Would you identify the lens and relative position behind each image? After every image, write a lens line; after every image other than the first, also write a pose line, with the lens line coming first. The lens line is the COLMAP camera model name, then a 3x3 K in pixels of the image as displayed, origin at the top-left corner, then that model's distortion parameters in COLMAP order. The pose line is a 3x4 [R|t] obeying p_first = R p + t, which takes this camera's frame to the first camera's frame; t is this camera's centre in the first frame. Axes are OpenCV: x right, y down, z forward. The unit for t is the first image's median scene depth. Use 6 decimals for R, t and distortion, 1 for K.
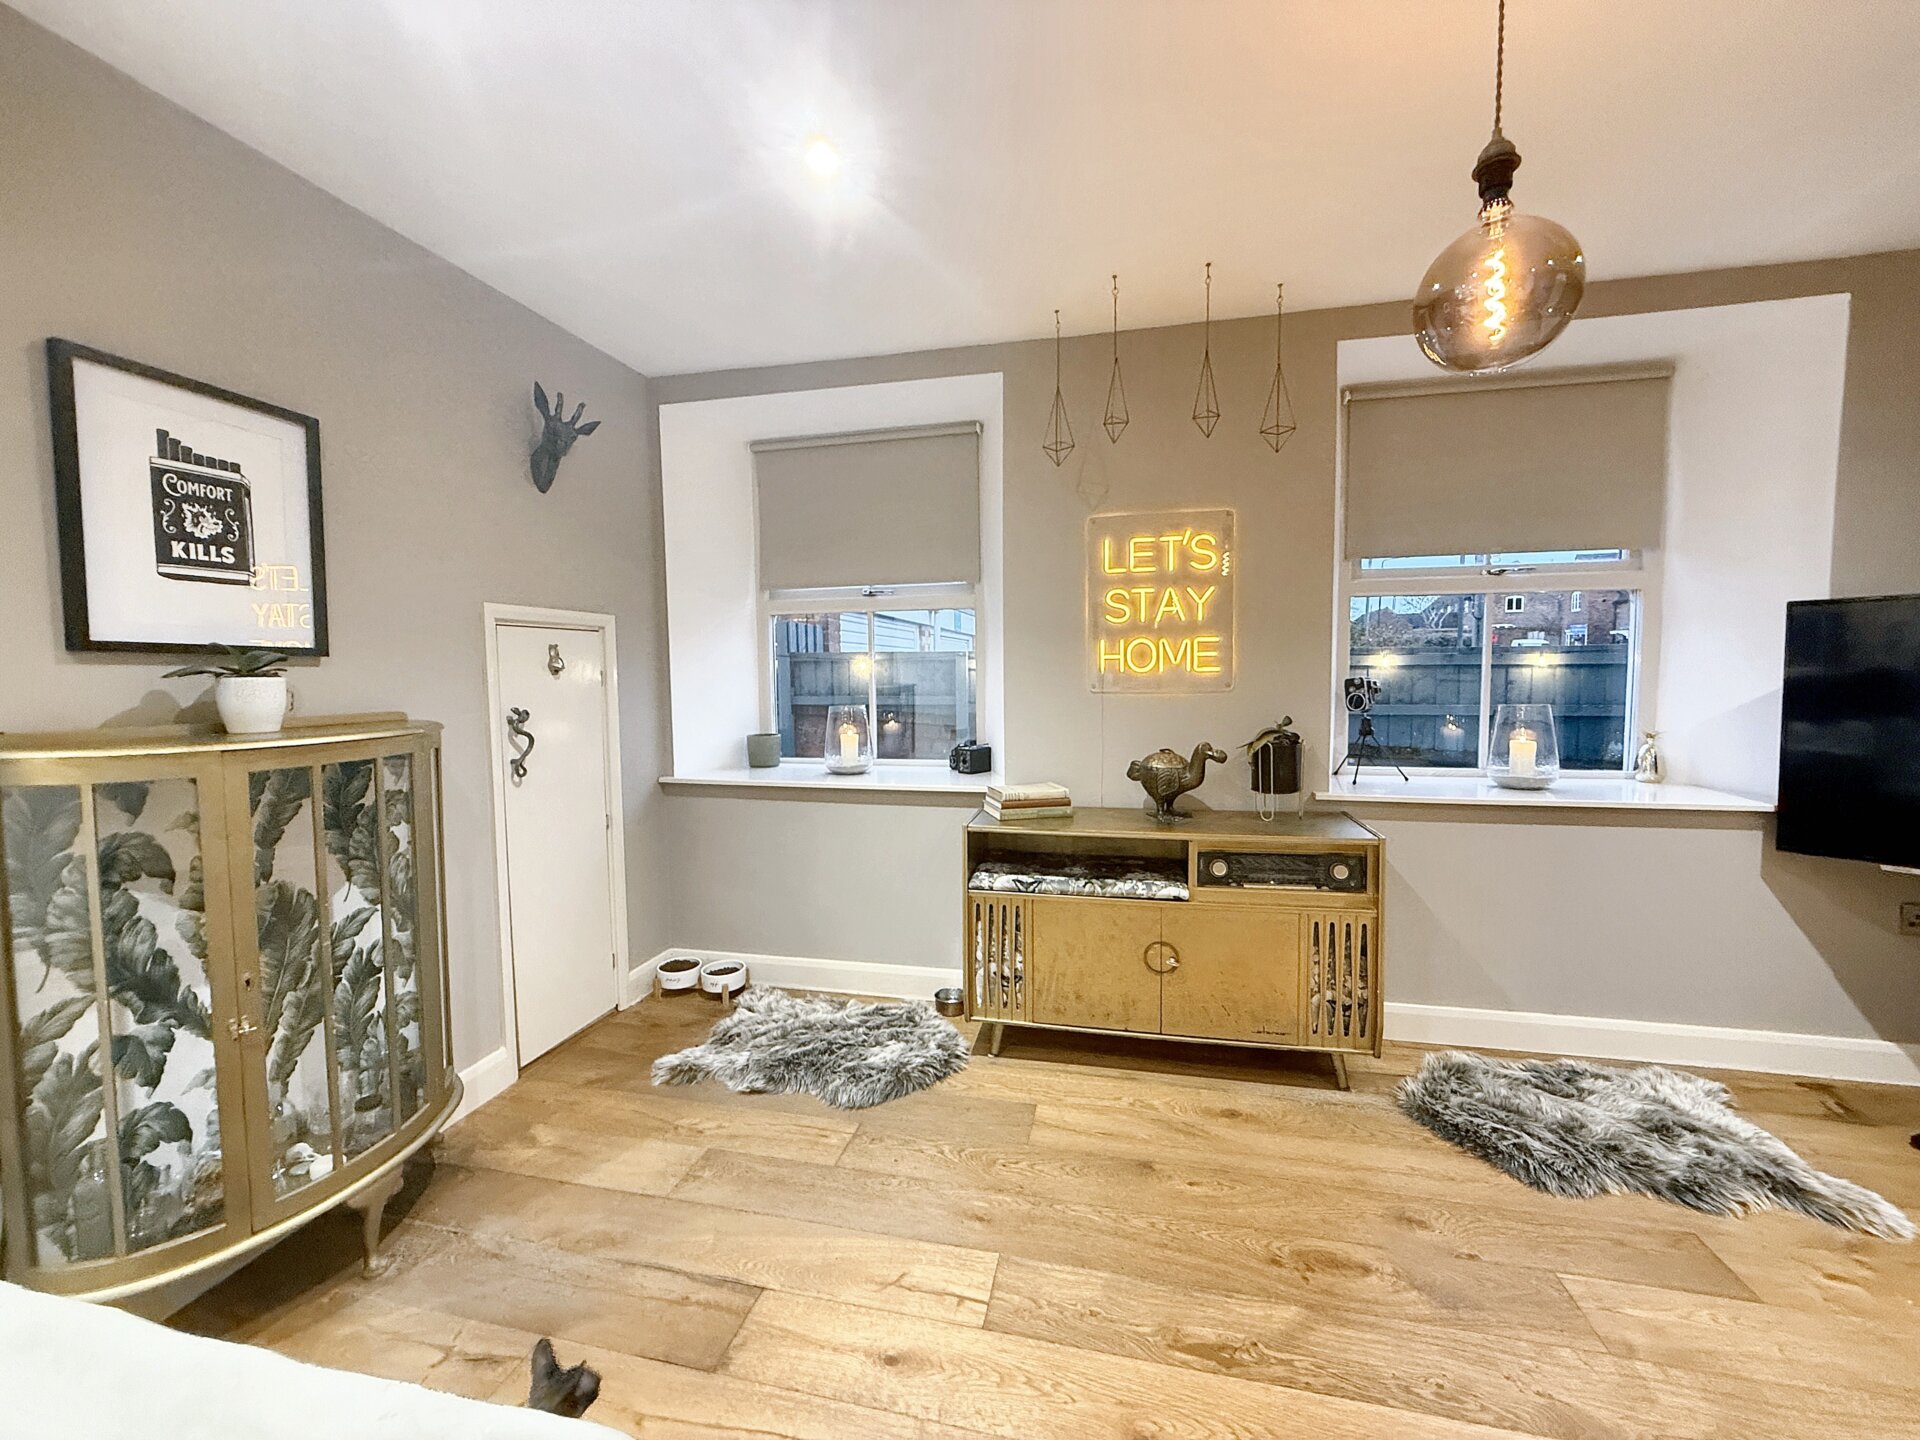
lens RADIAL K [[767.8, 0, 958.4], [0, 767.8, 724.9], [0, 0, 1]] dist [-0.008979, -0.000451]
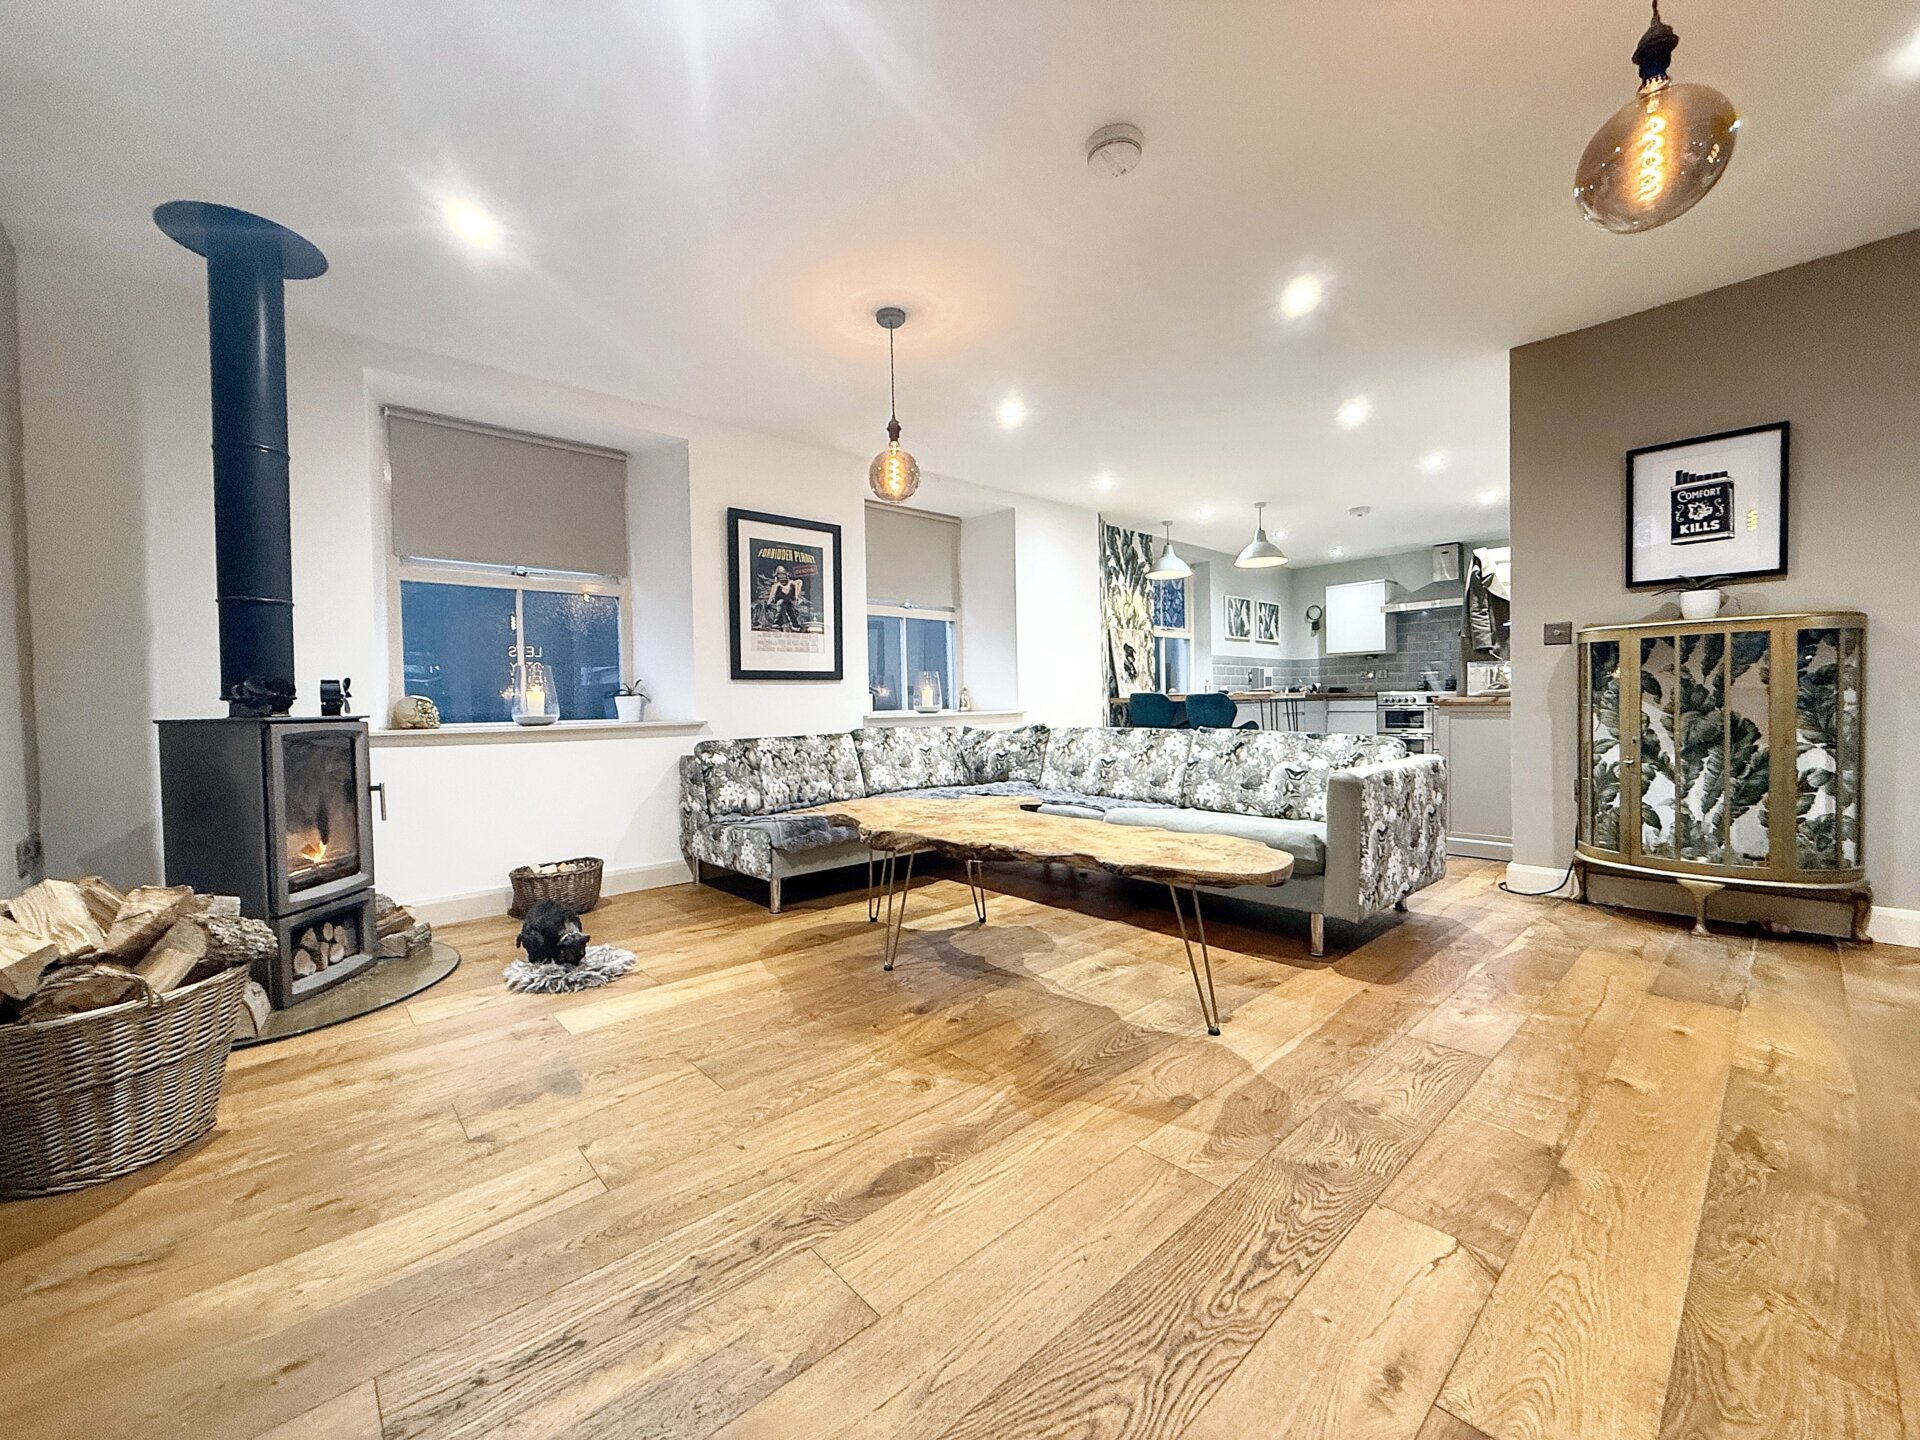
lens RADIAL K [[767.8, 0, 968.2], [0, 767.8, 718.8], [0, 0, 1]] dist [-0.008979, -0.000451]
pose [[-0.555810, 0.041658, -0.830265, 1.607017], [-0.029790, 0.997104, 0.069972, 0.169562], [0.830775, 0.063625, -0.552960, 0.571271]]
